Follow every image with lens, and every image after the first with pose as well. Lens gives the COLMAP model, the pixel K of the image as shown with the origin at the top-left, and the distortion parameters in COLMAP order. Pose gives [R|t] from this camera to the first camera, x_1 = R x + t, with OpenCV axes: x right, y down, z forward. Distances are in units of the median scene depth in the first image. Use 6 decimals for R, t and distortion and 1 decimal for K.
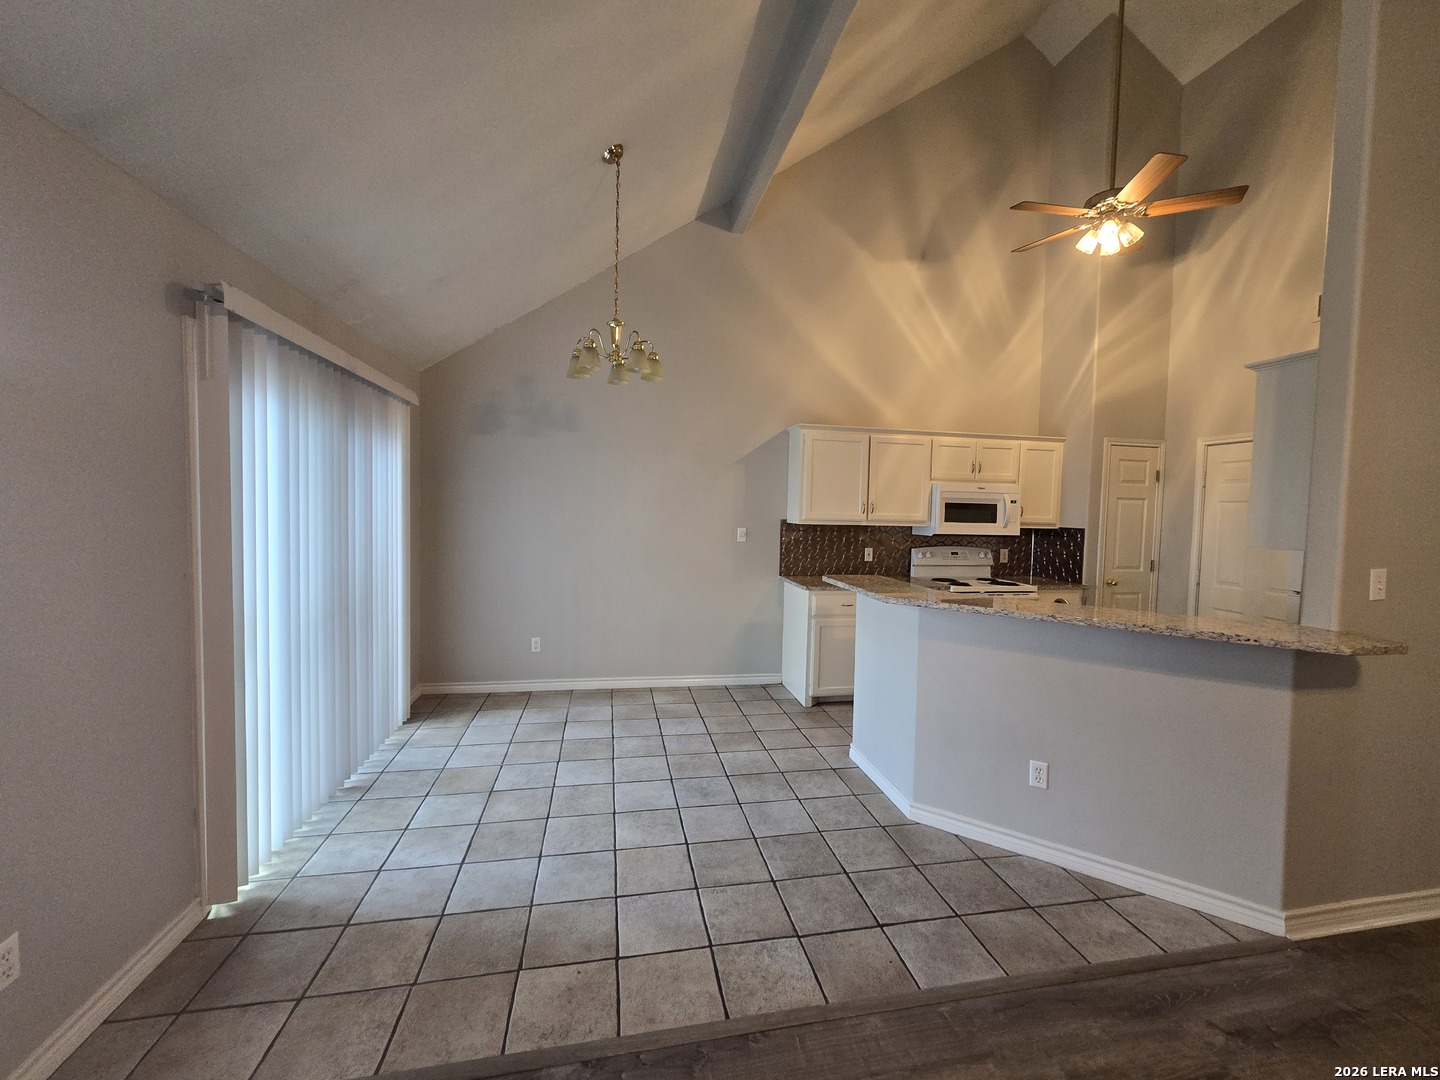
lens RADIAL K [[588.6, 0, 725.6], [0, 588.6, 530.8], [0, 0, 1]] dist [-0.000953, 0.001050]
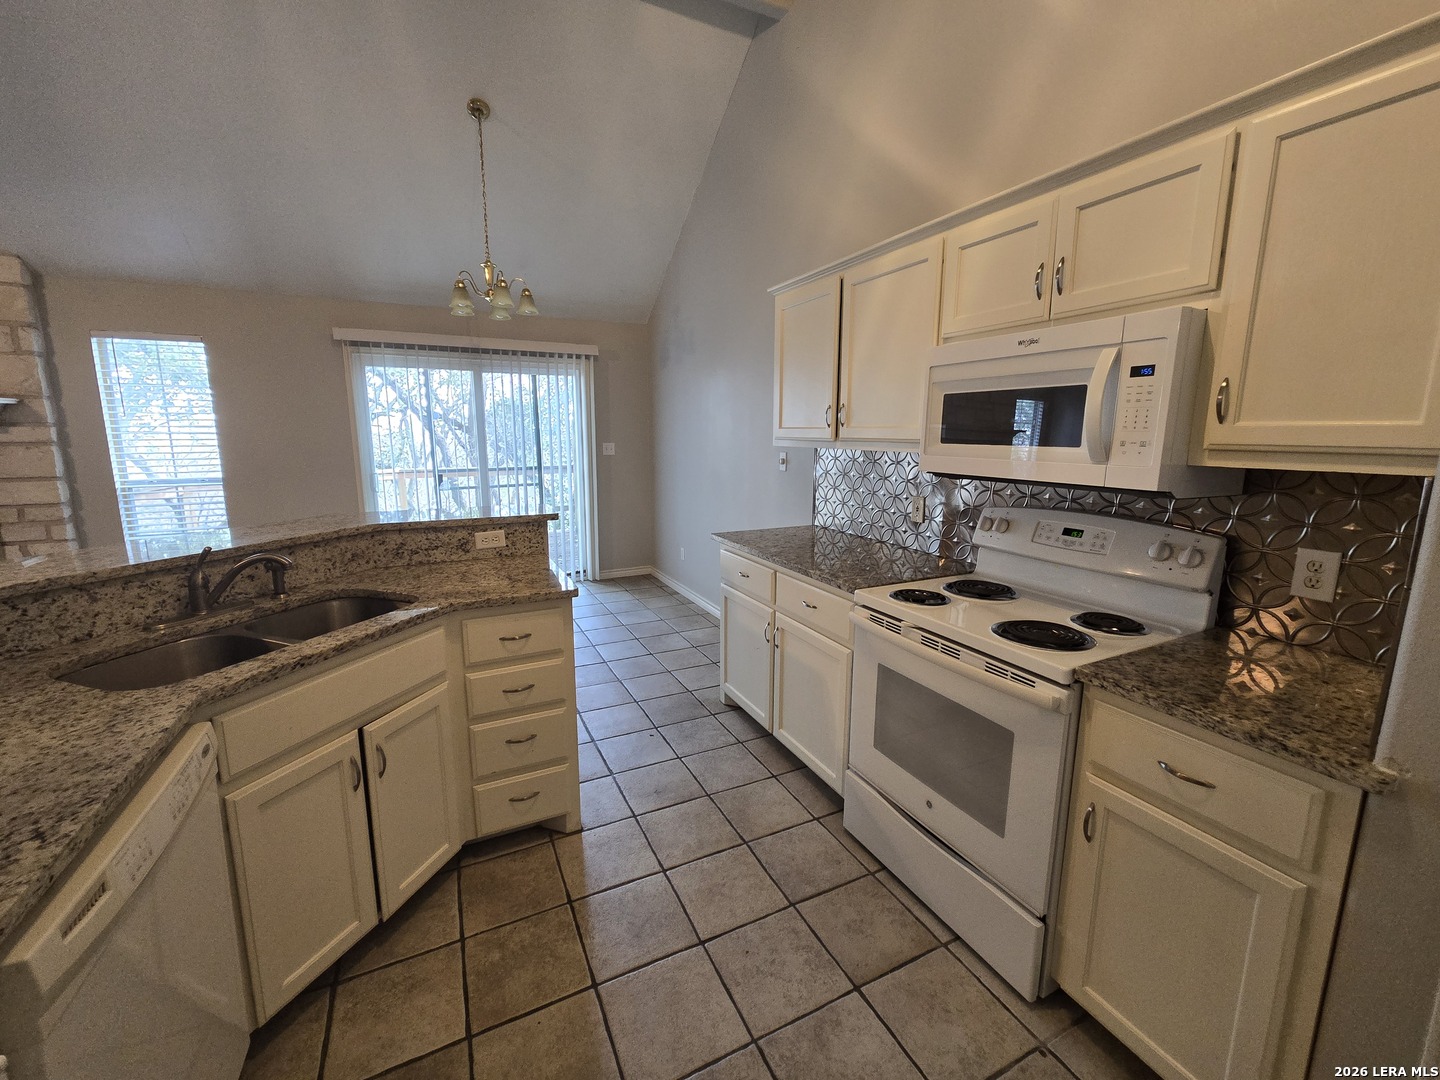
lens RADIAL K [[588.6, 0, 726.6], [0, 588.6, 531.0], [0, 0, 1]] dist [-0.000953, 0.001050]
pose [[0.266987, 0.139038, -0.953618, 0.730642], [-0.036650, 0.990287, 0.134124, -0.003922], [0.963003, -0.000860, 0.269489, 0.744435]]
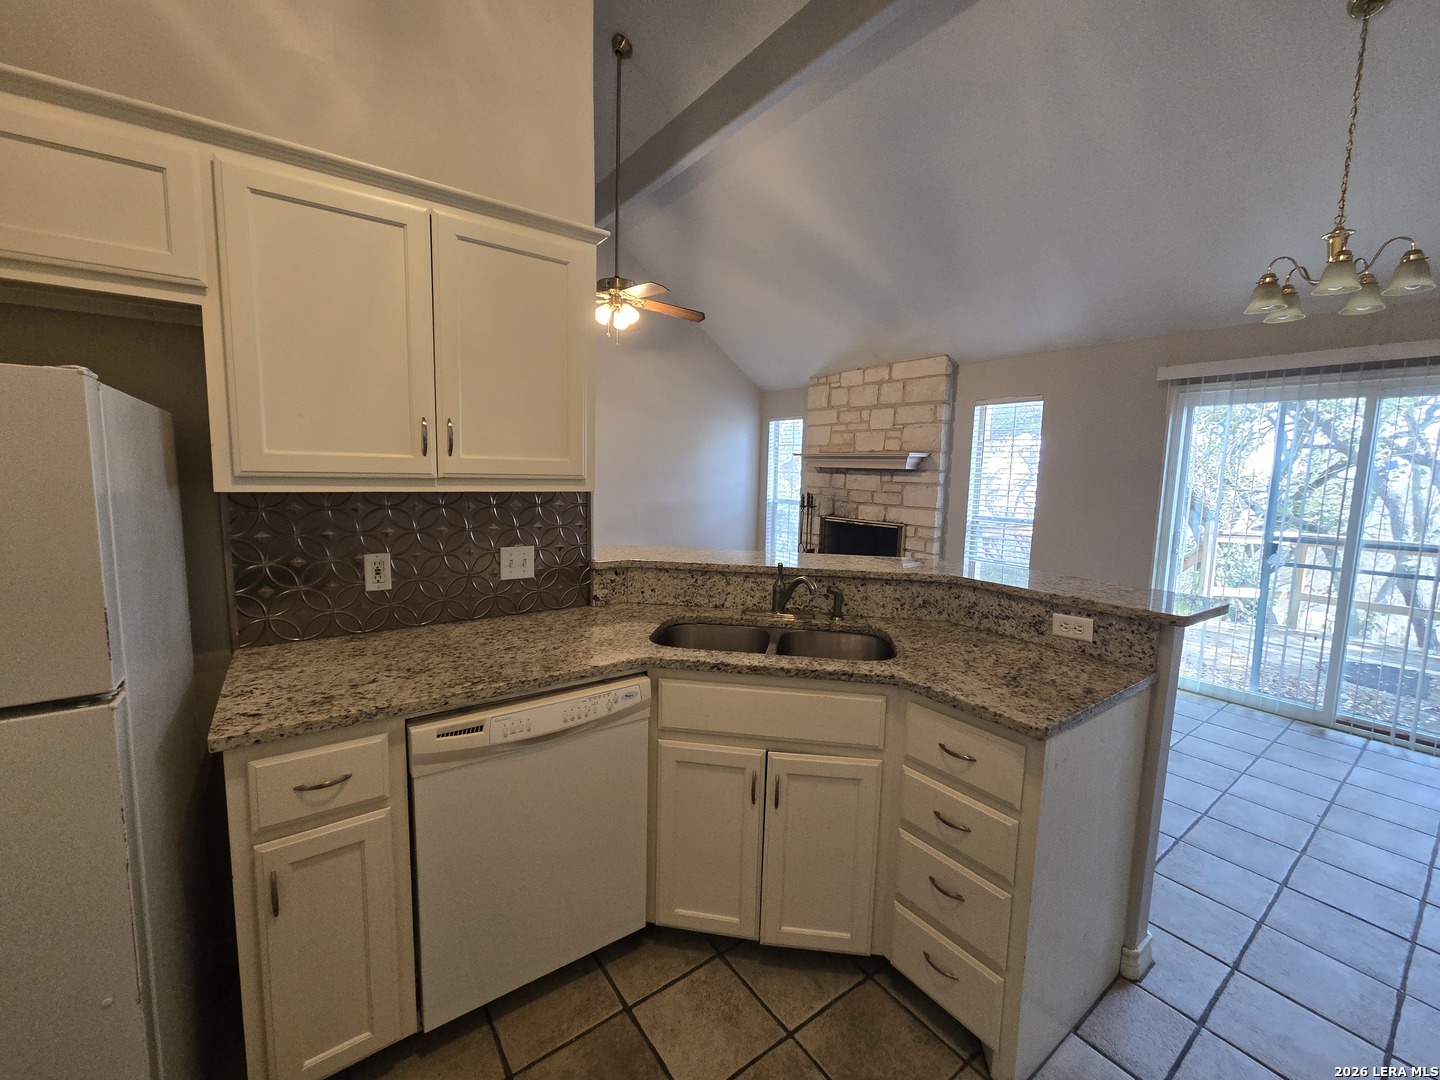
lens RADIAL K [[588.6, 0, 723.8], [0, 588.6, 532.9], [0, 0, 1]] dist [-0.000953, 0.001050]
pose [[-0.900858, 0.001254, -0.434113, 0.557942], [-0.064574, 0.988484, 0.136858, -0.016766], [0.429285, 0.151323, -0.890402, 0.910727]]
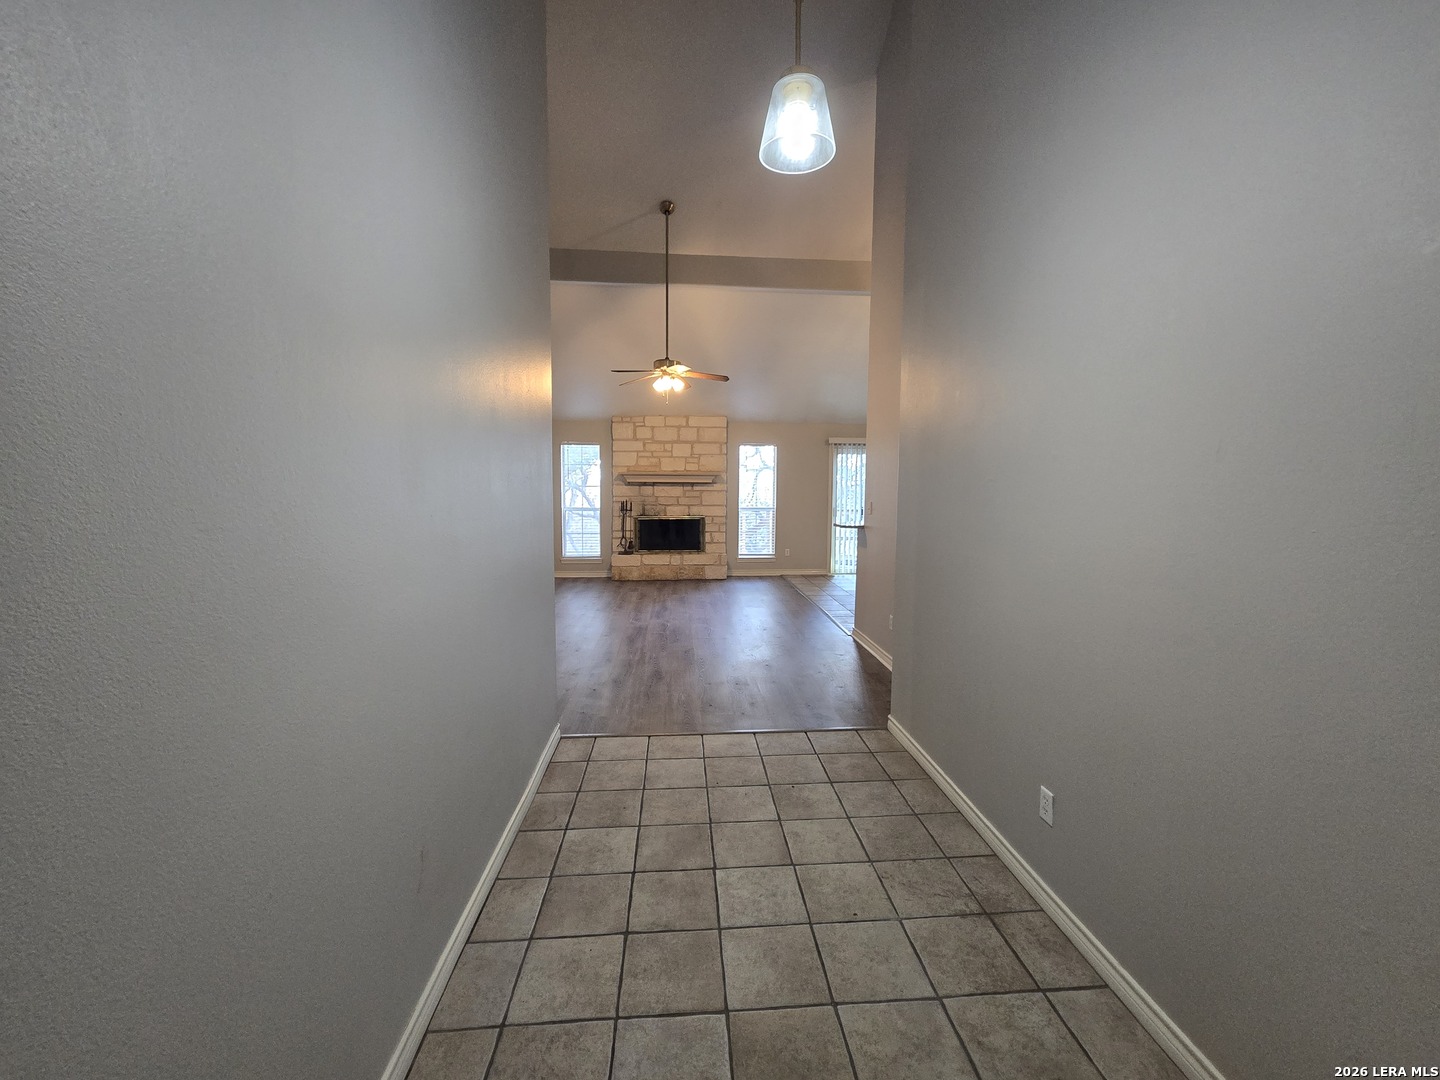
lens RADIAL K [[588.6, 0, 721.5], [0, 588.6, 531.9], [0, 0, 1]] dist [-0.000953, 0.001050]
pose [[-0.127446, 0.059344, -0.990069, 1.605610], [-0.049187, 0.996602, 0.066067, 0.026185], [0.990625, 0.057118, -0.124094, 0.308645]]
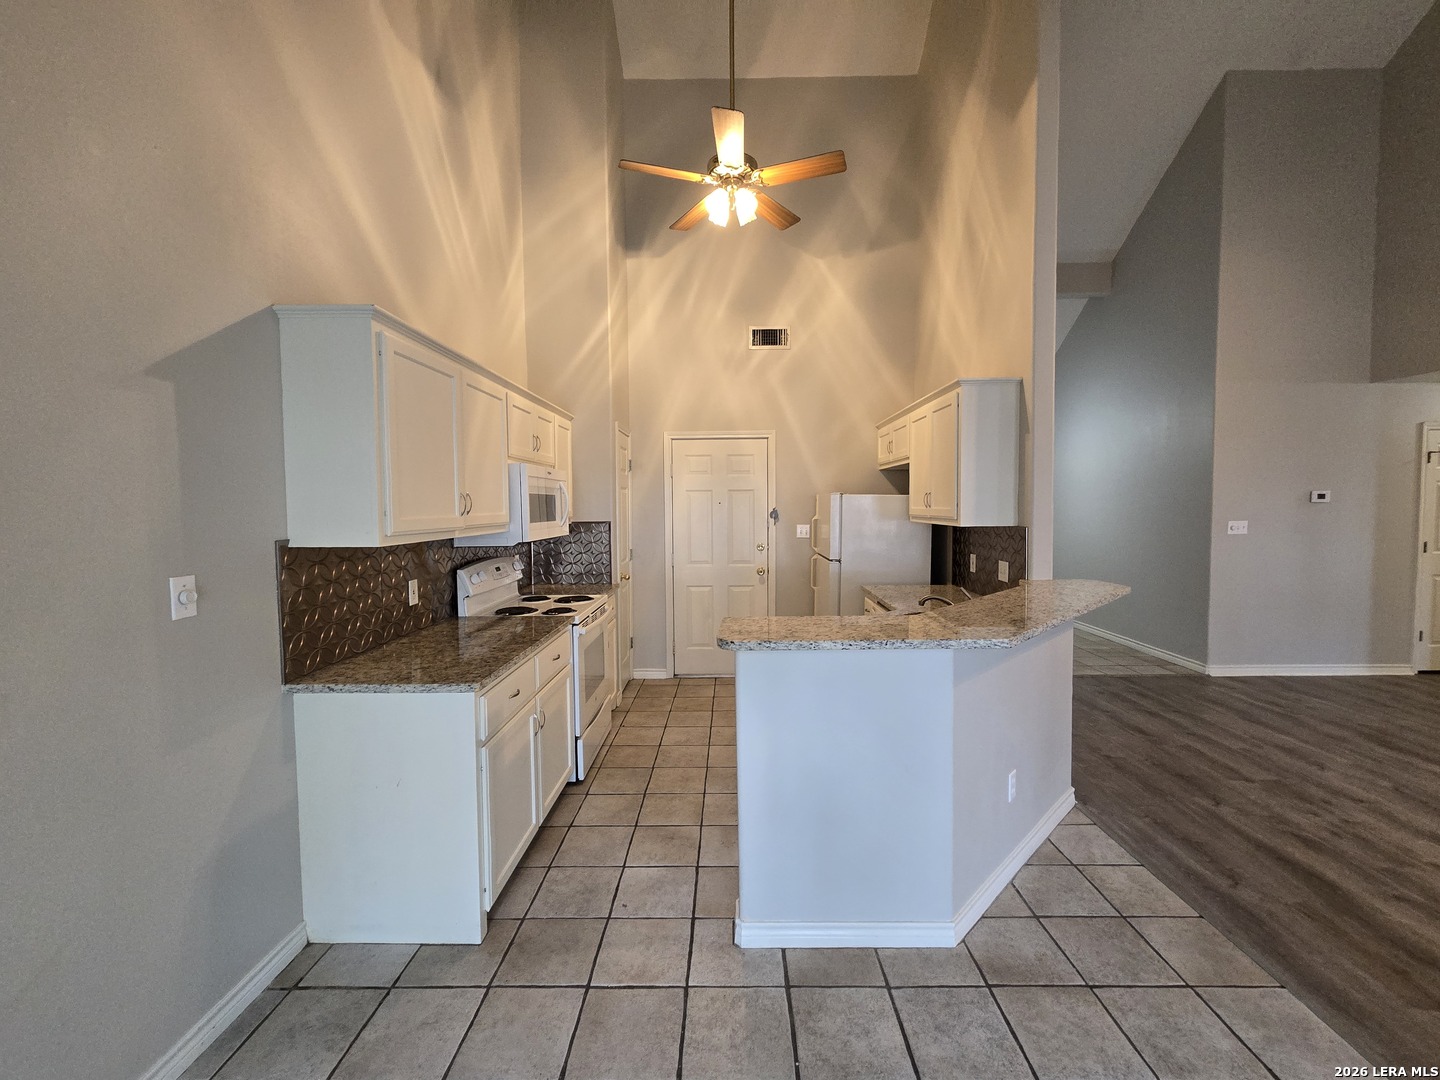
lens RADIAL K [[588.6, 0, 724.9], [0, 588.6, 531.1], [0, 0, 1]] dist [-0.000953, 0.001050]
pose [[0.203678, -0.070487, 0.976497, -0.229157], [0.052945, 0.996738, 0.060904, -0.034493], [-0.977605, 0.039296, 0.206745, 0.648569]]
